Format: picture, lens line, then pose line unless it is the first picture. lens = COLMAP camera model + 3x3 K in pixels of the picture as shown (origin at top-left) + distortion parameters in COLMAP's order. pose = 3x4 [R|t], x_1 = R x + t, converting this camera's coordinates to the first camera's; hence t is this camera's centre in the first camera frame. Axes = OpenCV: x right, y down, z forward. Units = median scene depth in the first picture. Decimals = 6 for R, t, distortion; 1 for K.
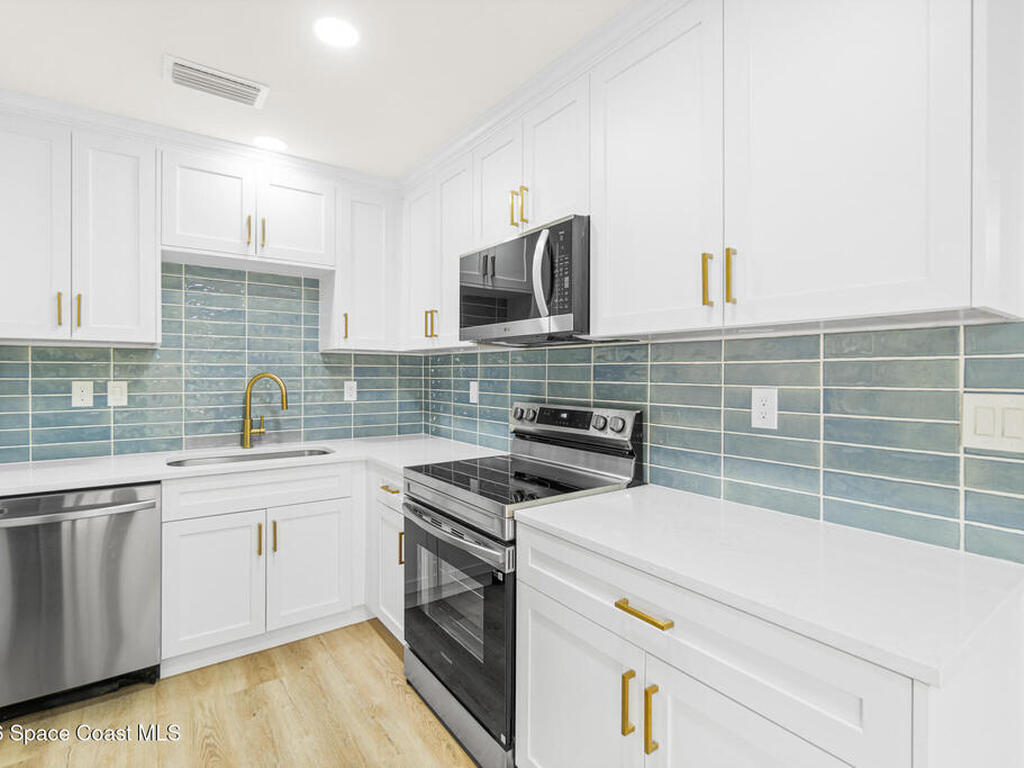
lens RADIAL K [[513.7, 0, 508.0], [0, 513.7, 373.5], [0, 0, 1]] dist [0.000375, 0.000935]
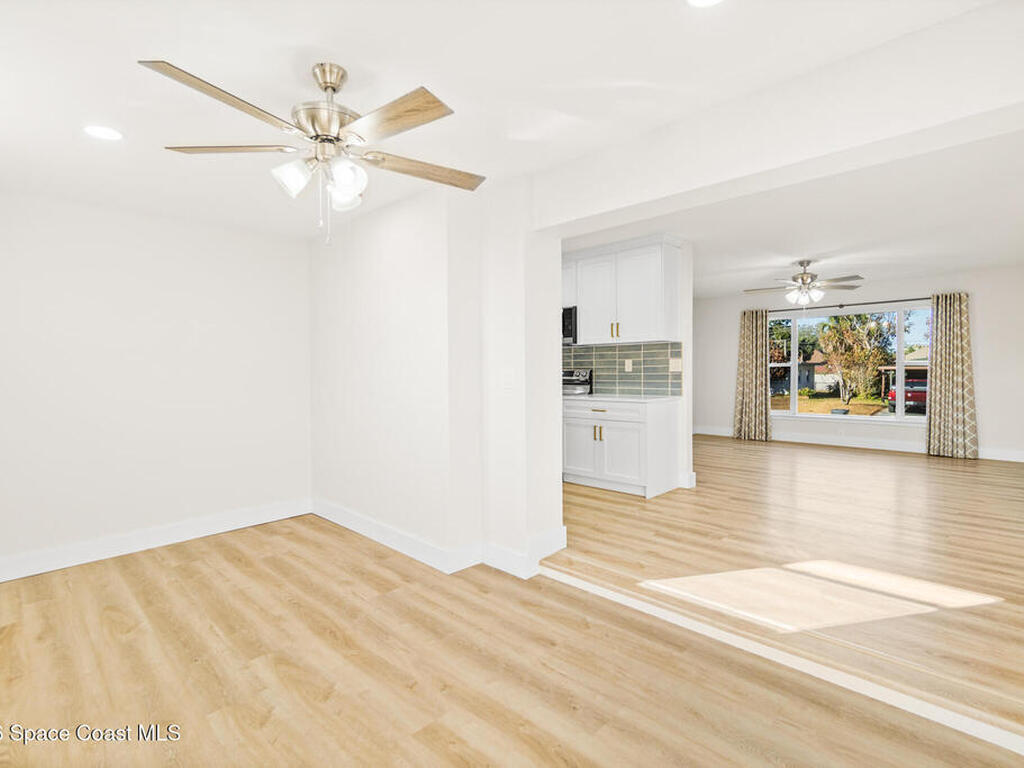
lens RADIAL K [[501.2, 0, 512.0], [0, 501.2, 384.0], [0, 0, 1]] dist [-0.003221, -0.000788]
pose [[0.984150, -0.019644, 0.176247, -0.748182], [0.014646, 0.999454, 0.029618, 0.069019], [-0.176733, -0.026567, 0.983900, -1.880259]]
